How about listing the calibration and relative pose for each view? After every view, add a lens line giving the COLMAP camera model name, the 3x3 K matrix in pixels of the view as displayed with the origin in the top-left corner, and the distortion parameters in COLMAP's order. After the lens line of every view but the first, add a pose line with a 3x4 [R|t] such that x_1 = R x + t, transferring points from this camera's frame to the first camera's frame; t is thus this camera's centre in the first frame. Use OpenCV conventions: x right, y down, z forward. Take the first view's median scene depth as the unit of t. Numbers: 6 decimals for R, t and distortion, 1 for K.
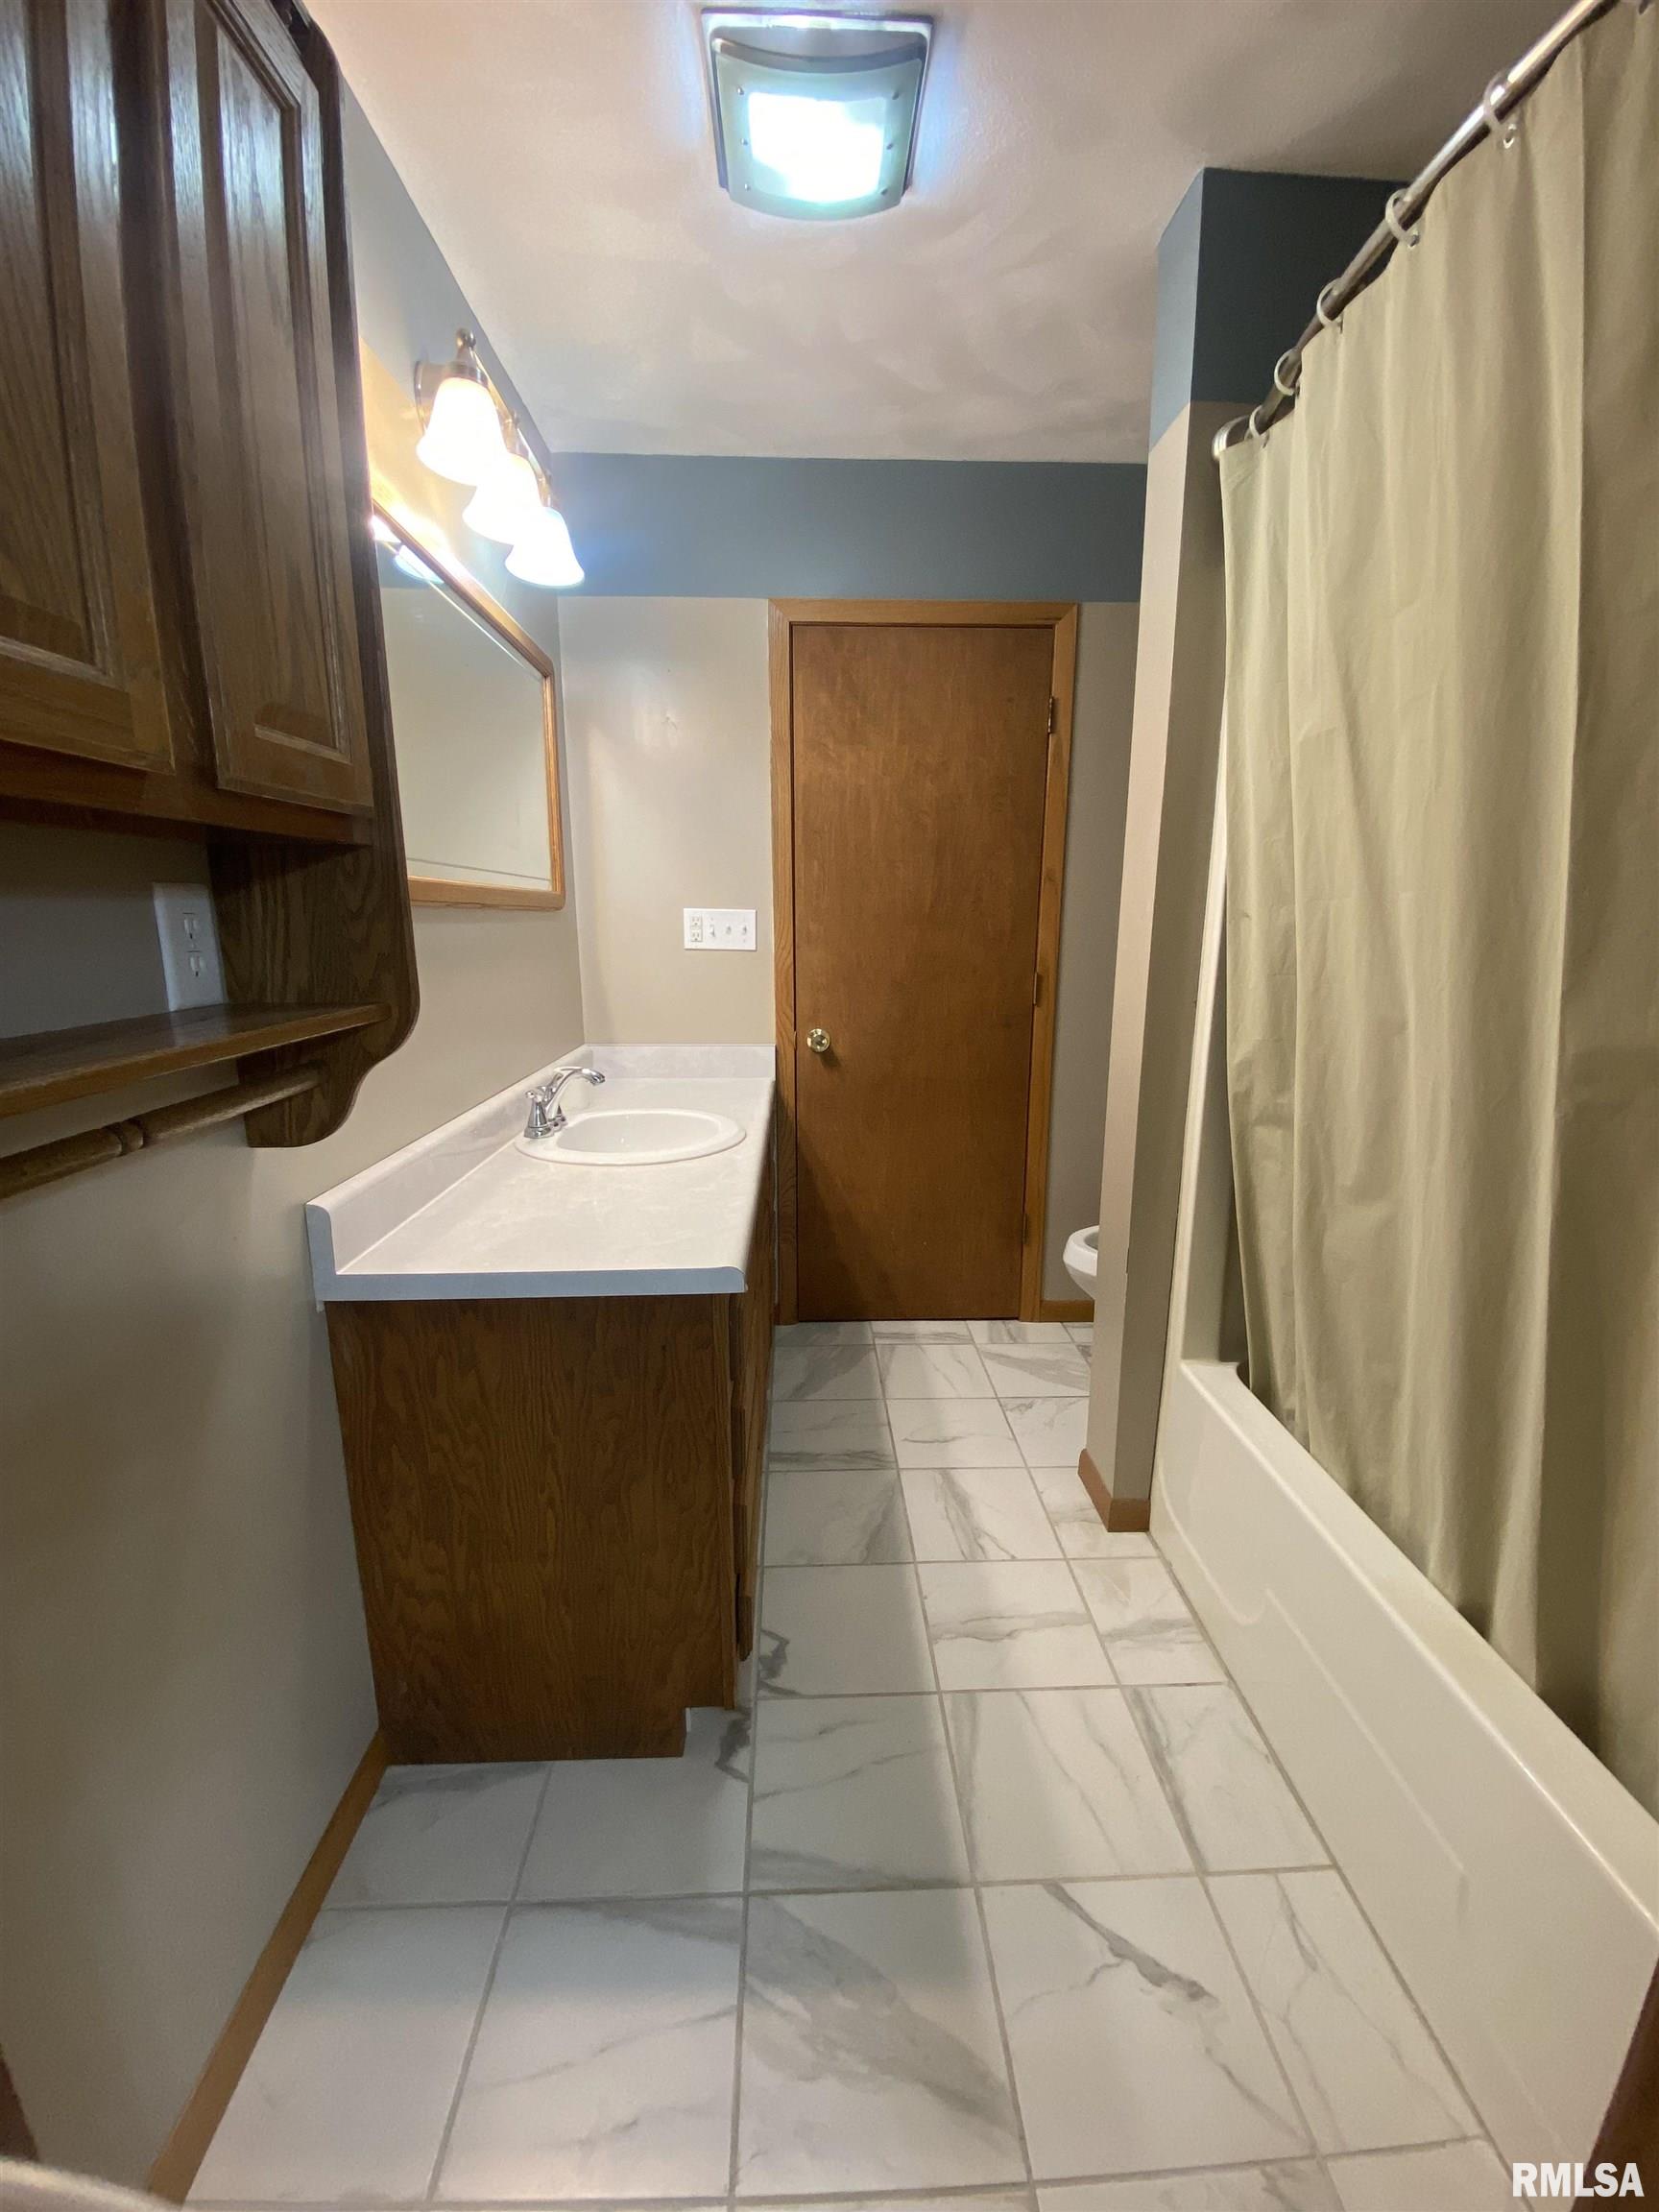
lens RADIAL K [[889.7, 0, 826.7], [0, 889.7, 1104.6], [0, 0, 1]] dist [0.055853, -0.044257]
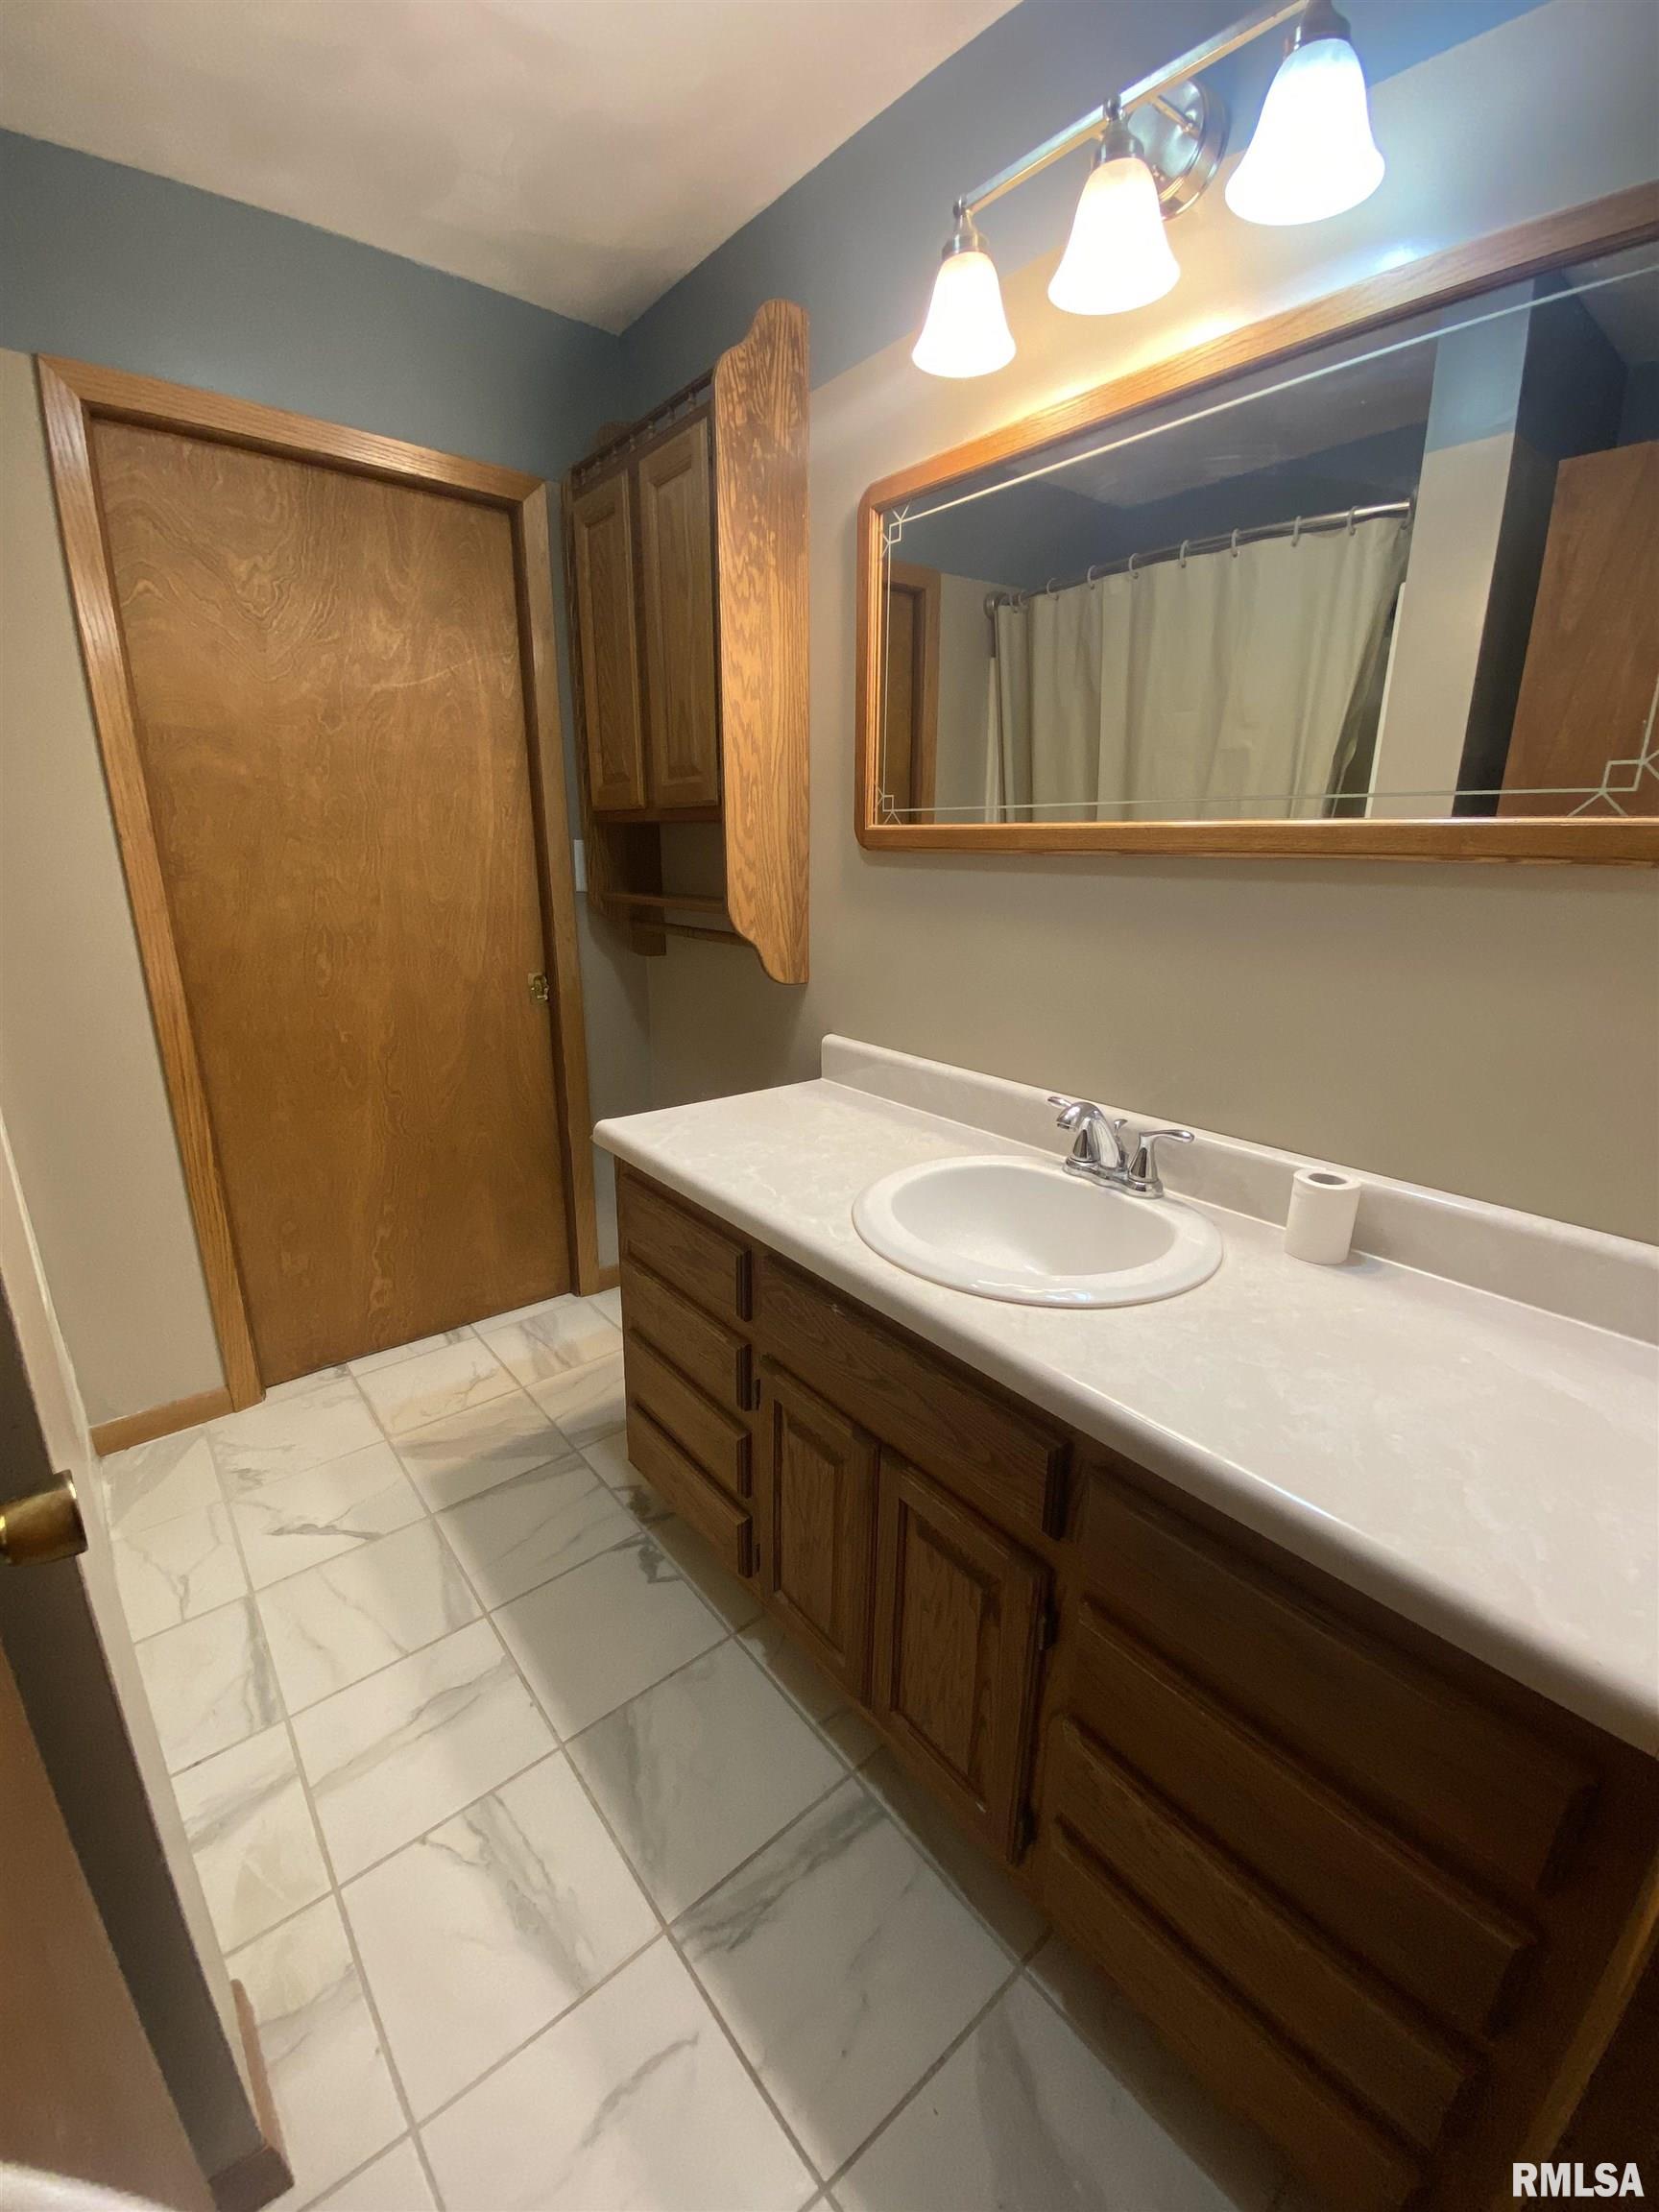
lens RADIAL K [[889.7, 0, 826.7], [0, 889.7, 1104.6], [0, 0, 1]] dist [0.055853, -0.044257]
pose [[-0.789961, 0.162835, -0.591140, 0.324083], [-0.136759, 0.893015, 0.428745, -0.363958], [0.597712, 0.419535, -0.683177, 1.642804]]
